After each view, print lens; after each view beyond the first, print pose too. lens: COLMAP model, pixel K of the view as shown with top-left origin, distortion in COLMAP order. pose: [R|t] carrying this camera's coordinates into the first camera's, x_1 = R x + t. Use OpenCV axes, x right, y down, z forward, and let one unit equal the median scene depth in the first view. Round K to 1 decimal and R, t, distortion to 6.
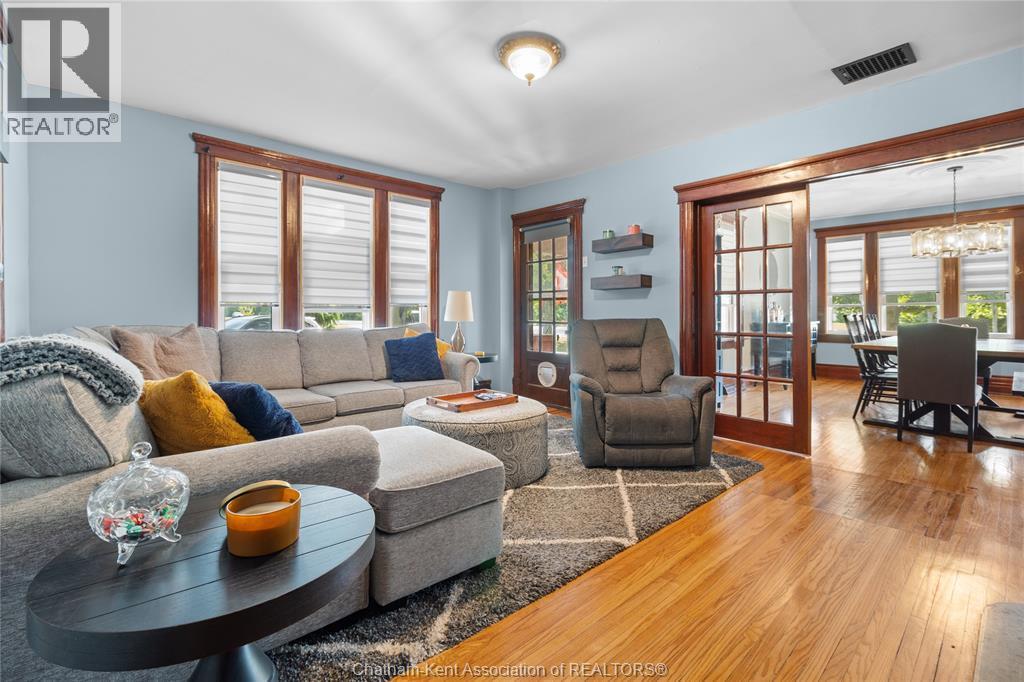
lens RADIAL K [[453.4, 0, 511.6], [0, 453.4, 312.7], [0, 0, 1]] dist [0.003299, 0.000364]
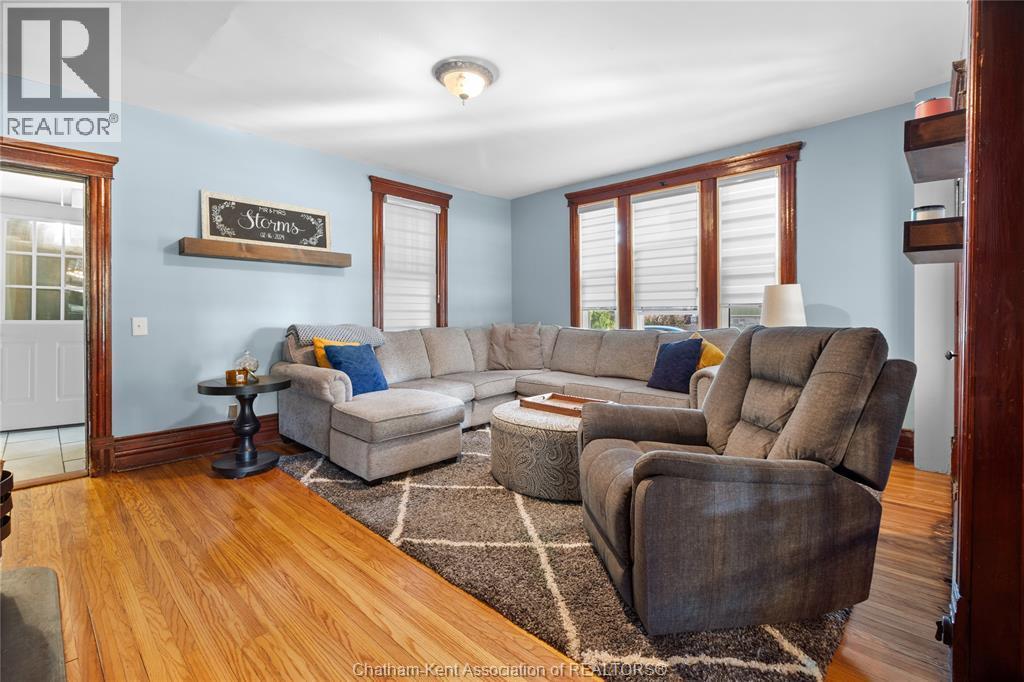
lens RADIAL K [[453.4, 0, 512.0], [0, 453.4, 318.6], [0, 0, 1]] dist [0.003299, 0.000364]
pose [[0.089005, 0.009433, -0.995986, 0.703079], [0.002895, 0.999948, 0.009730, -0.002862], [0.996027, -0.003749, 0.088973, 0.634716]]
